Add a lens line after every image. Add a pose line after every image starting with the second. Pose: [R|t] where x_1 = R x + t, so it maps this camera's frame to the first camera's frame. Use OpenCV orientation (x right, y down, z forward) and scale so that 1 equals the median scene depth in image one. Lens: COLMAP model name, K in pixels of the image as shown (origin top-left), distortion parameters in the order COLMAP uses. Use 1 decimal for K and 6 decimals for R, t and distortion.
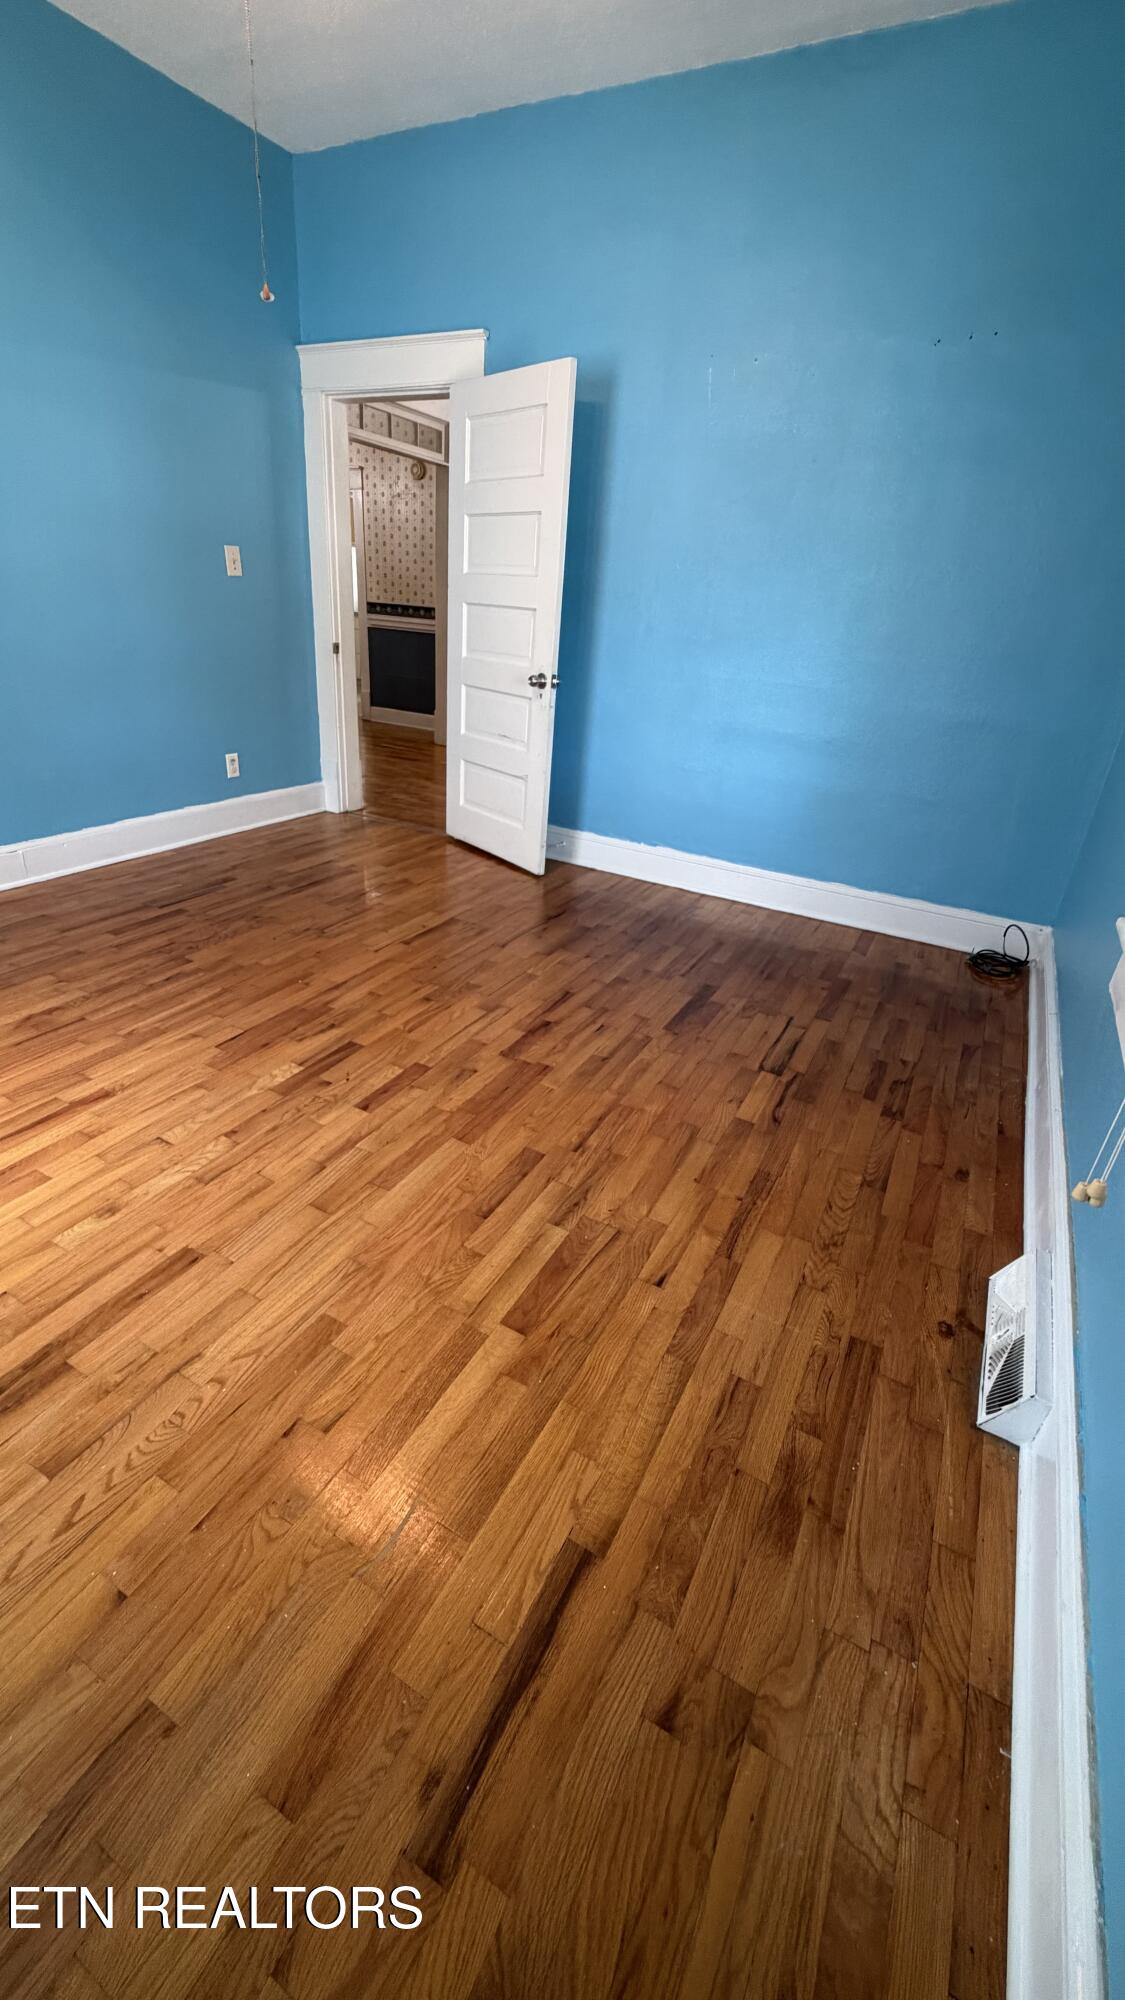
lens RADIAL K [[798.9, 0, 563.5], [0, 798.9, 992.8], [0, 0, 1]] dist [-0.000099, -0.000007]
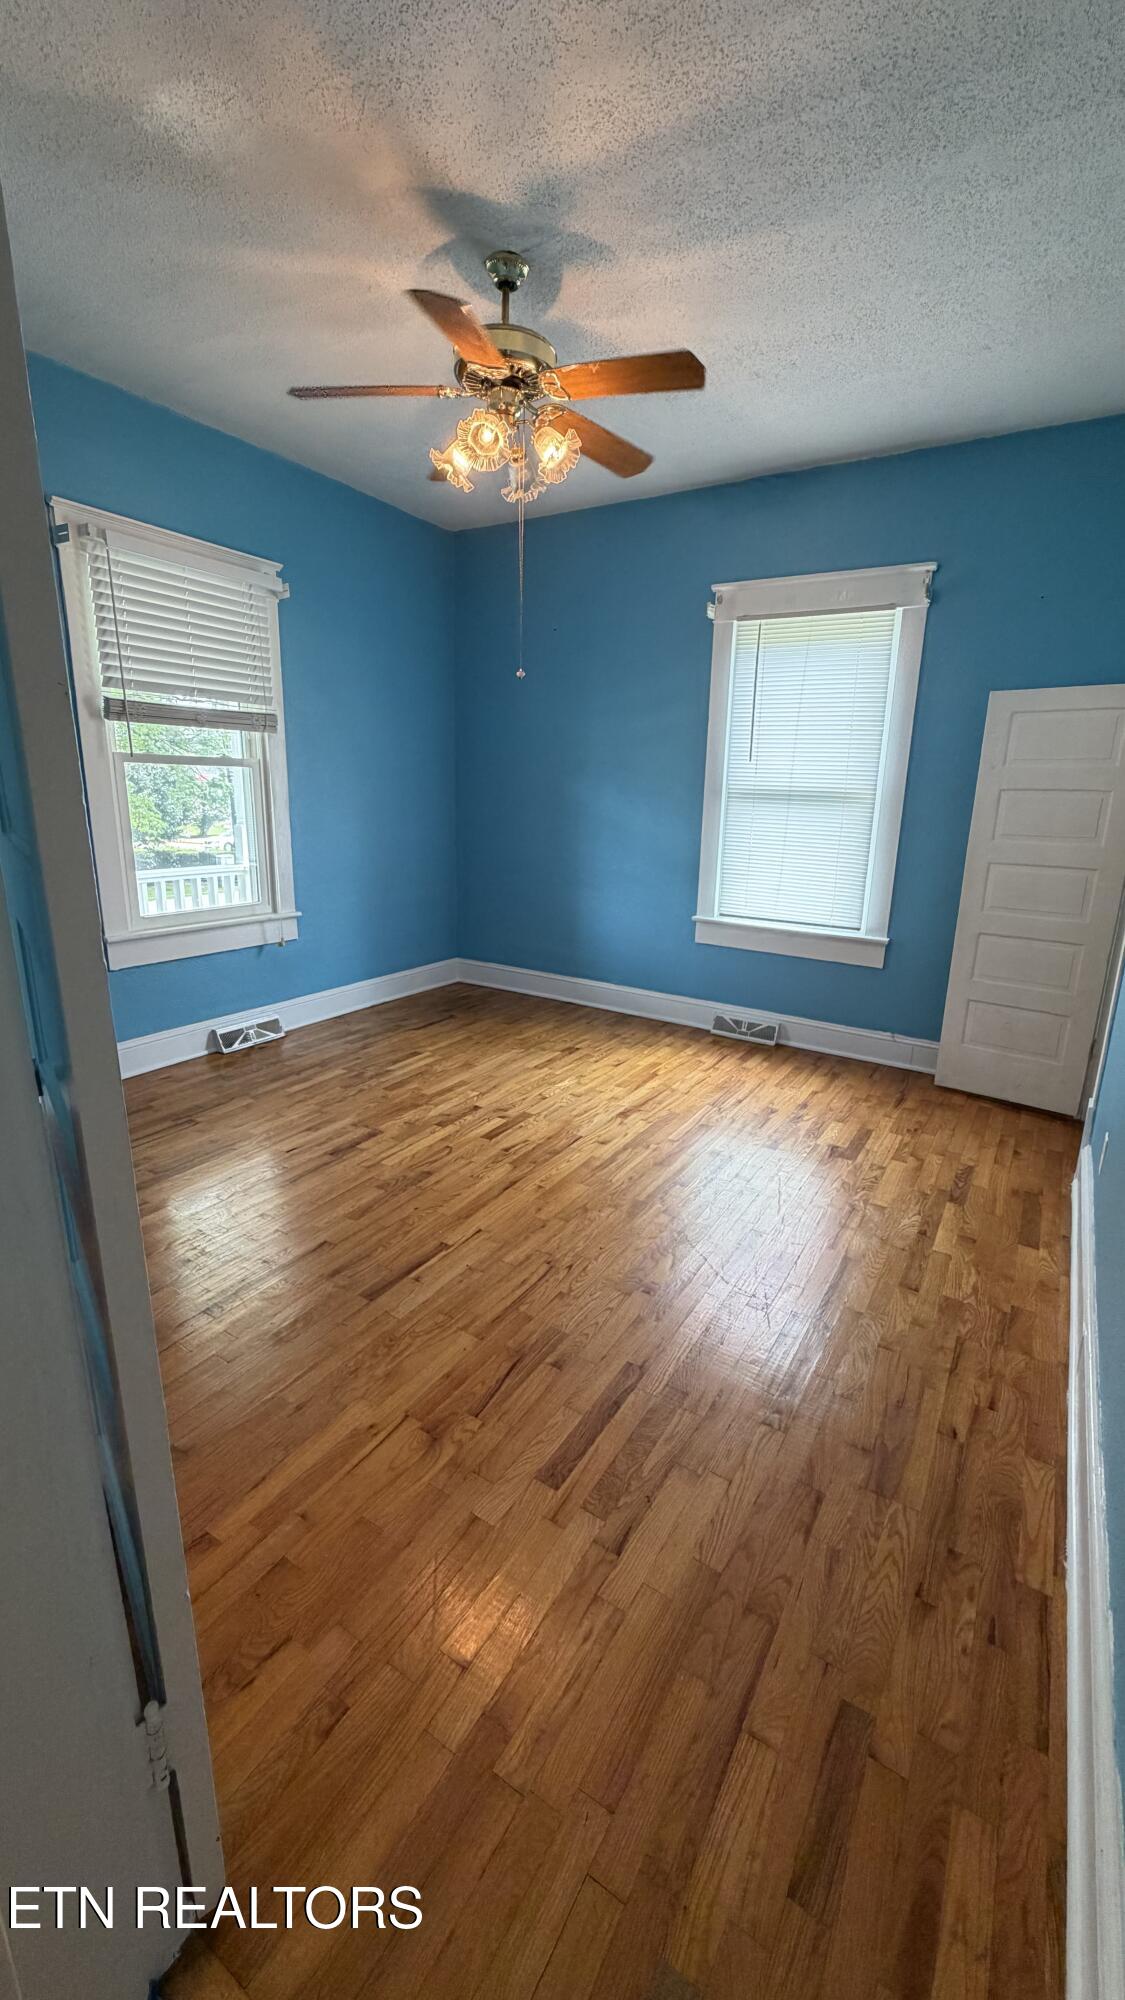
lens RADIAL K [[798.9, 0, 563.5], [0, 798.9, 992.8], [0, 0, 1]] dist [-0.000099, -0.000007]
pose [[-0.994008, -0.102581, 0.037764, -0.447962], [-0.053091, 0.755036, 0.653530, -1.100902], [-0.095553, 0.647609, -0.755958, 1.995660]]
